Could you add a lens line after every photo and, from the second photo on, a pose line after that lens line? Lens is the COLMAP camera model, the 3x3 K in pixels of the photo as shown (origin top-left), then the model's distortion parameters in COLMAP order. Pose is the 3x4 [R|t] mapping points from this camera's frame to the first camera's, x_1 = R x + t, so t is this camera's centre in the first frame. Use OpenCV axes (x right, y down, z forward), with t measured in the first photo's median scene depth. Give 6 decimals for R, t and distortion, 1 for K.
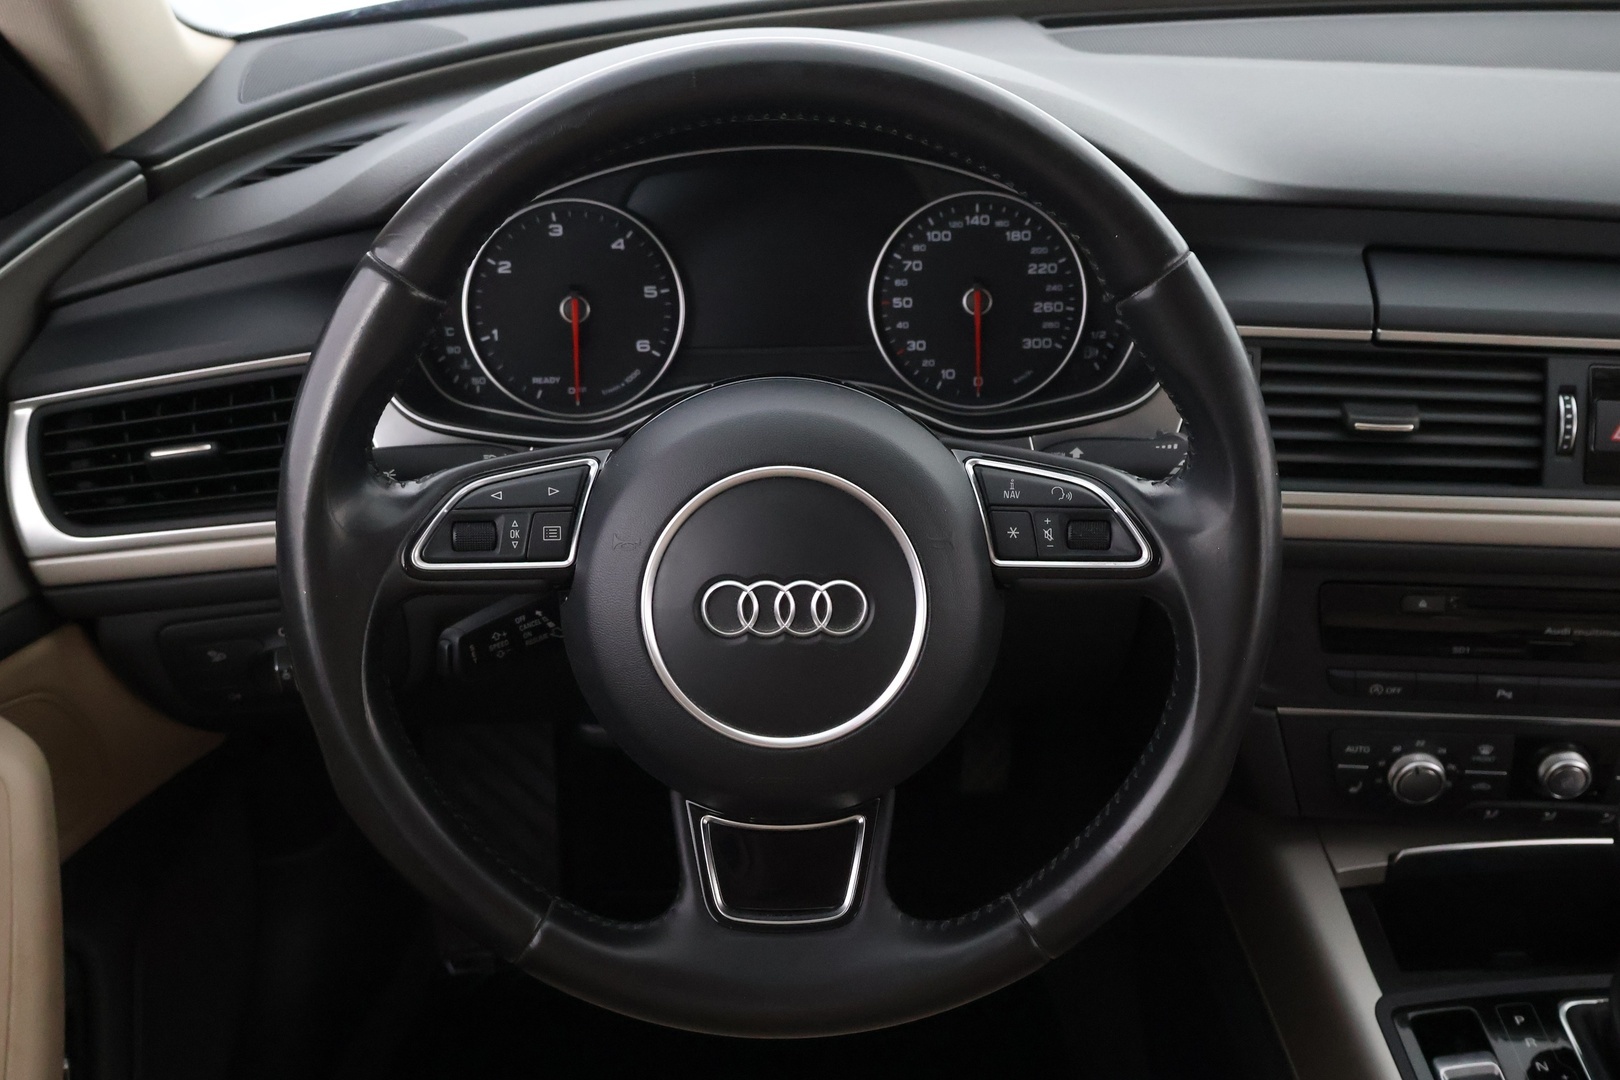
lens RADIAL K [[1670.7, 0, 803.5], [0, 1670.7, 544.2], [0, 0, 1]] dist [-0.013975, 0.000000]
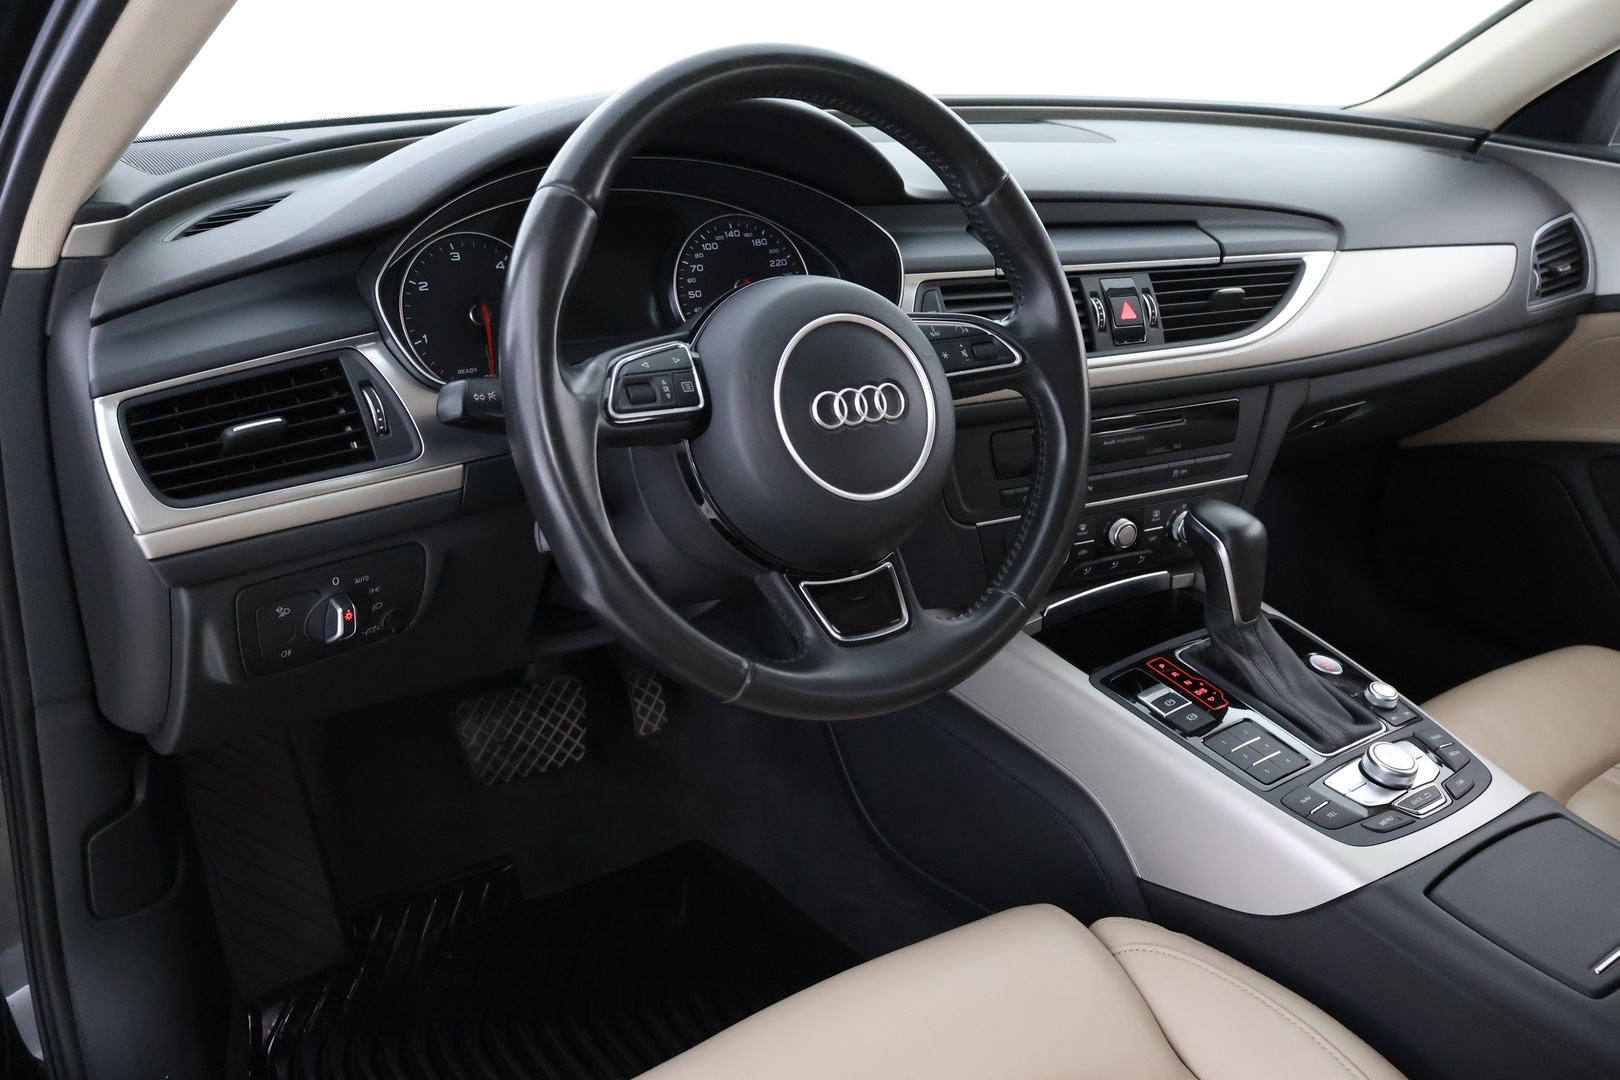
lens RADIAL K [[1355.3, 0, 798.3], [0, 1355.3, 544.5], [0, 0, 1]] dist [0.004509, -0.018995]
pose [[0.839236, -0.168286, 0.517072, -0.548651], [0.237121, 0.968992, -0.069491, 0.178553], [-0.489344, 0.180928, 0.853116, 0.013812]]
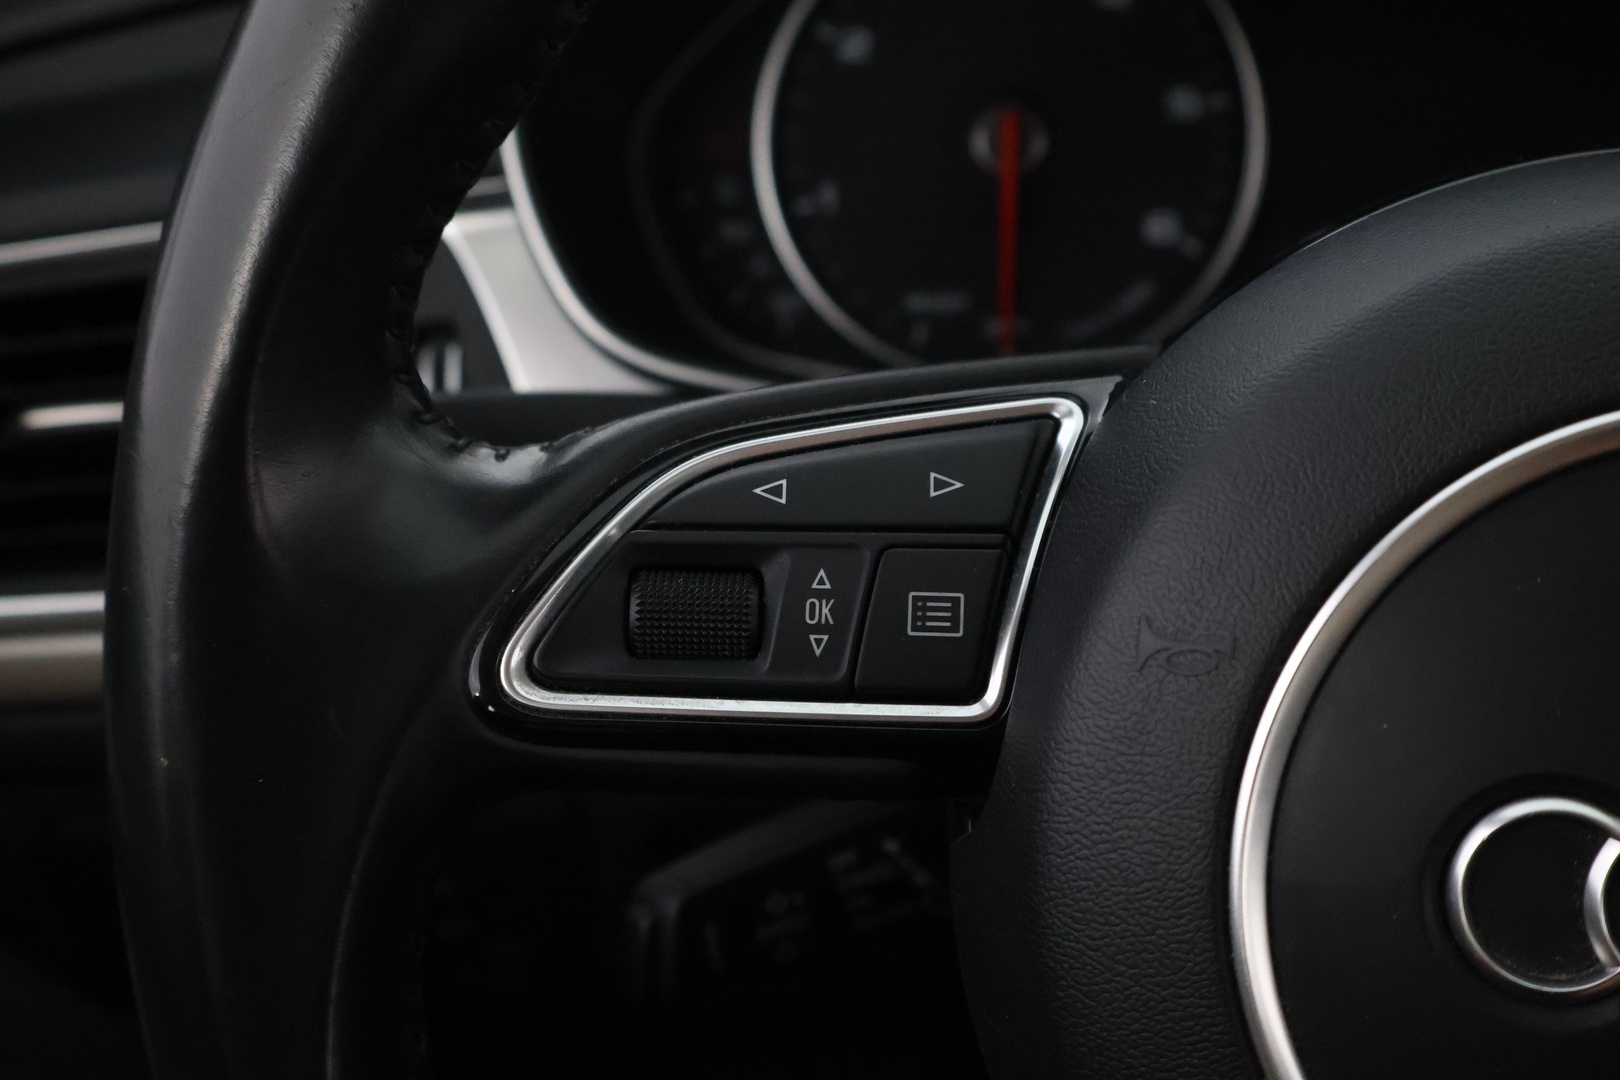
lens RADIAL K [[2206.0, 0, 812.1], [0, 2206.0, 537.3], [0, 0, 1]] dist [0.010811, 0.000000]
pose [[0.977932, 0.030549, -0.206680, -0.070528], [-0.046998, 0.996064, -0.075149, 0.009281], [0.203571, 0.083204, 0.975518, 0.472740]]
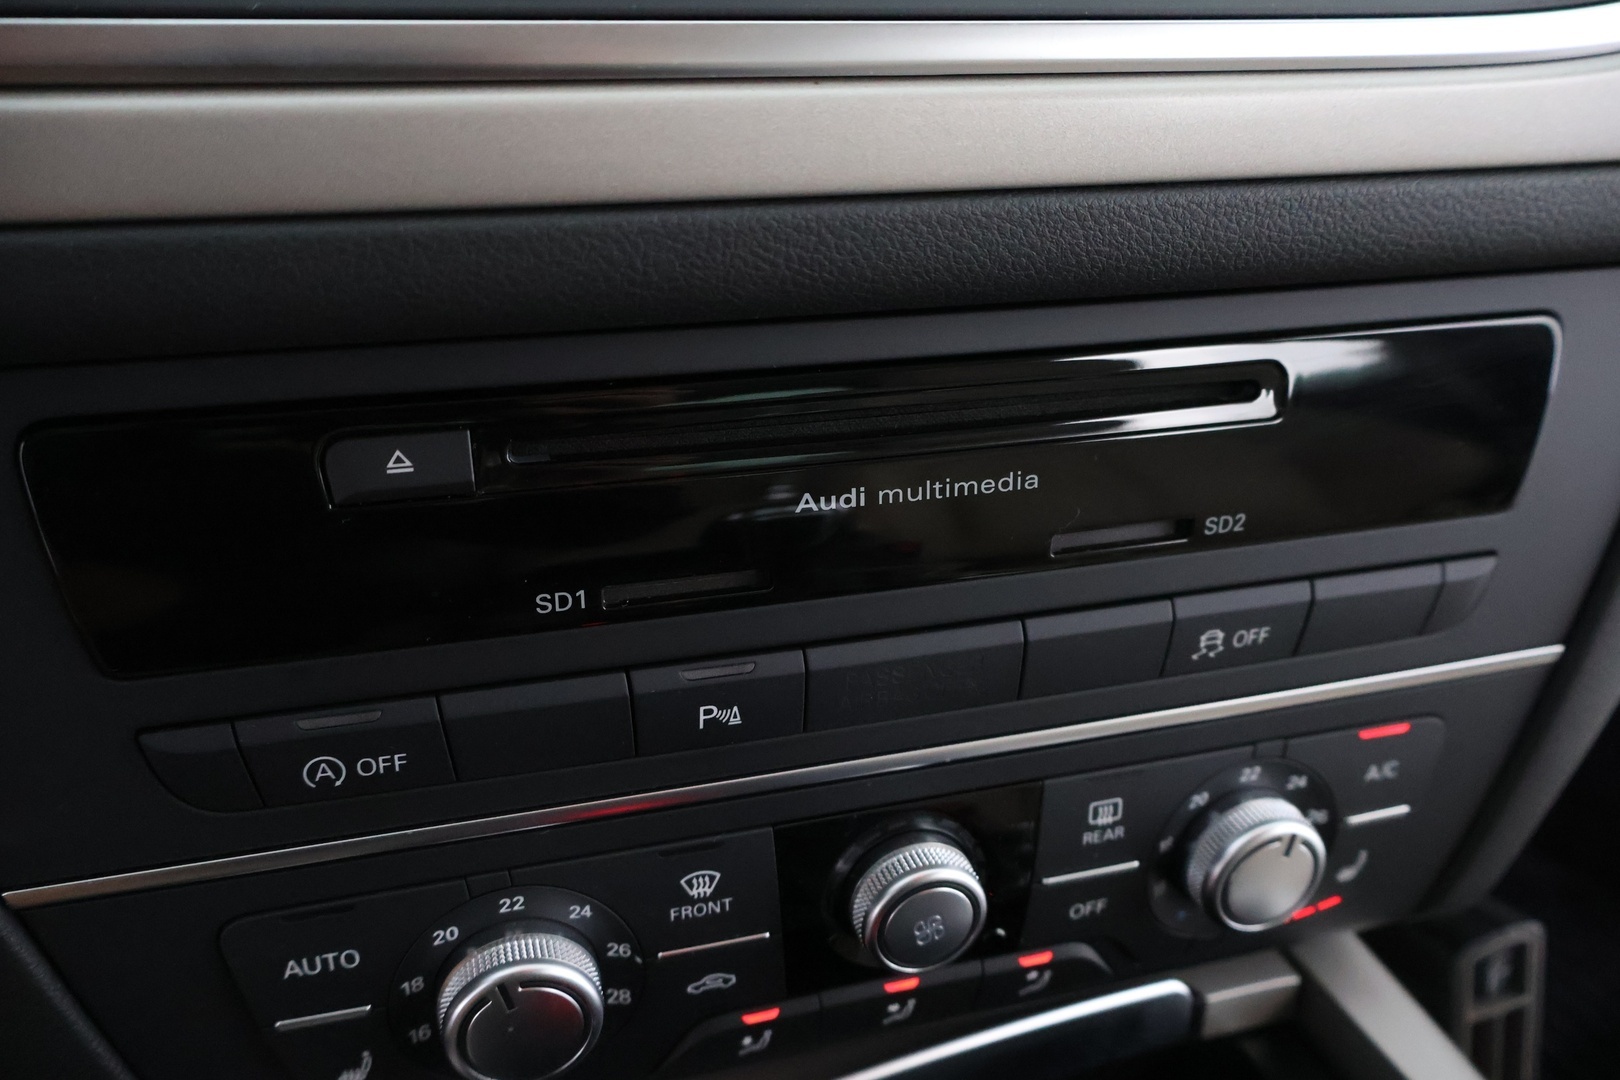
lens RADIAL K [[1355.3, 0, 813.2], [0, 1355.3, 532.7], [0, 0, 1]] dist [0.004509, -0.018995]
pose [[0.927494, -0.126328, 0.351848, 0.368335], [0.148132, 0.988325, -0.035635, 0.070252], [-0.343239, 0.085171, 0.935379, 0.781058]]
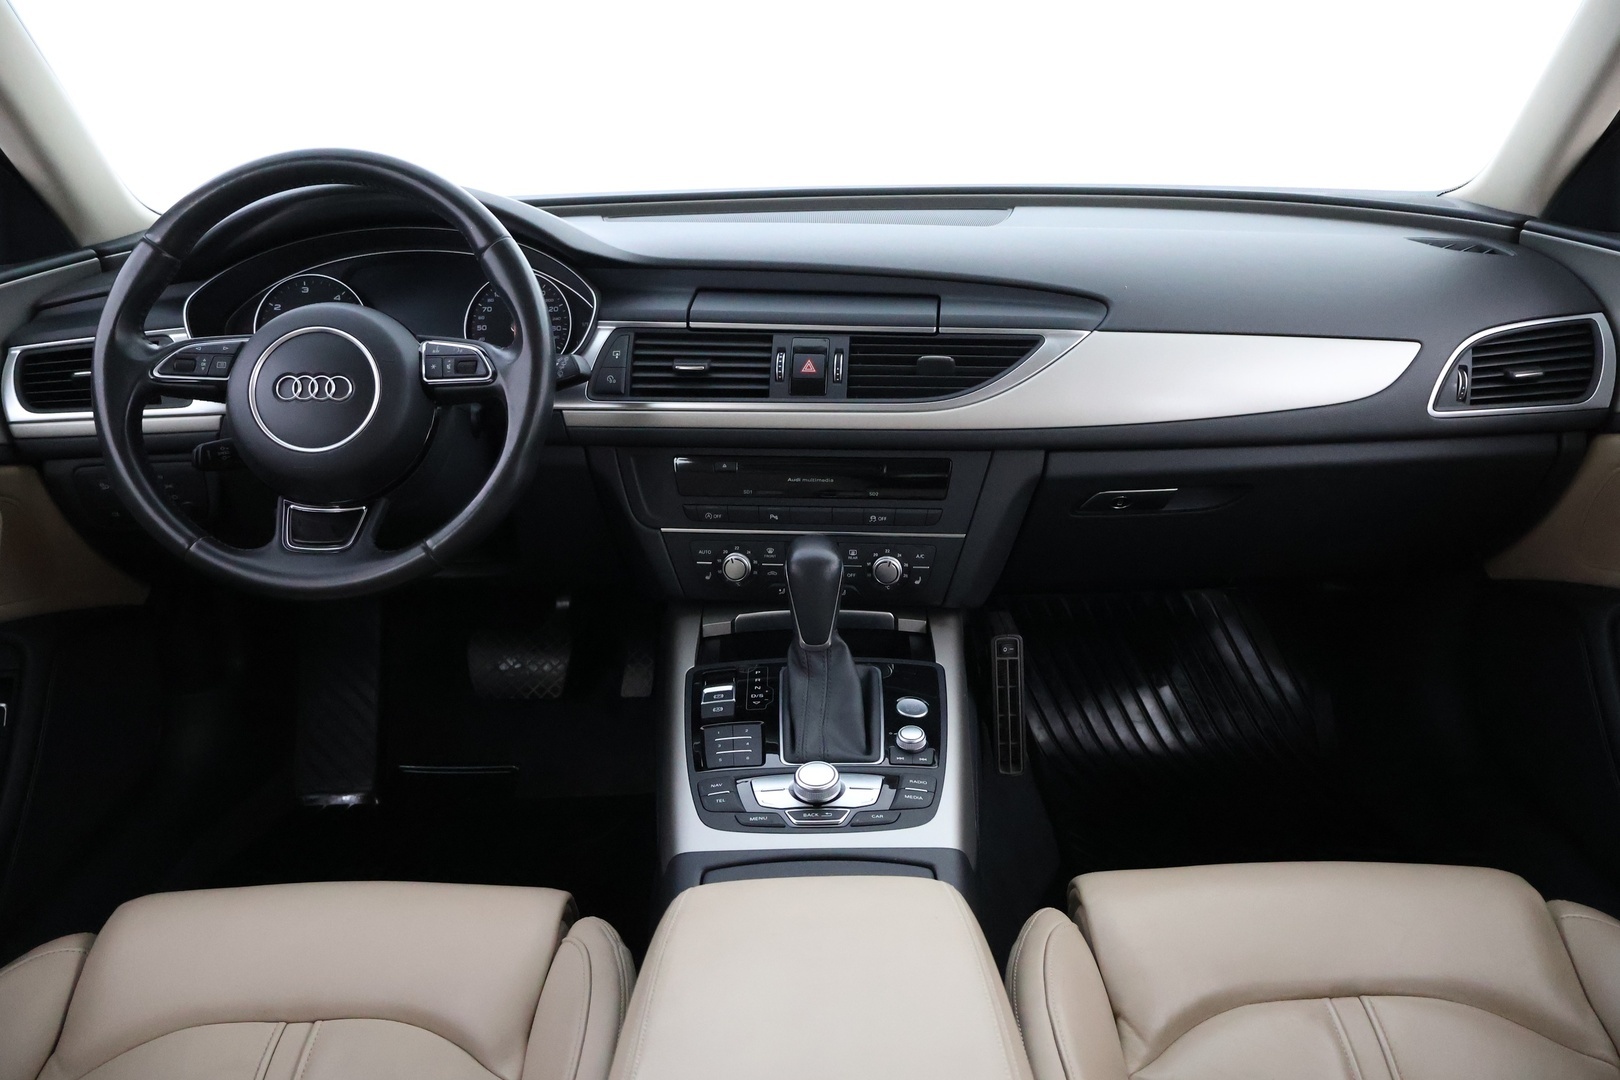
lens RADIAL K [[1355.3, 0, 806.9], [0, 1355.3, 574.7], [0, 0, 1]] dist [0.004509, -0.018995]
pose [[0.999275, 0.008236, -0.037183, 0.547396], [-0.015013, 0.982463, -0.185852, 0.466219], [0.035001, 0.186276, 0.981874, -0.527756]]
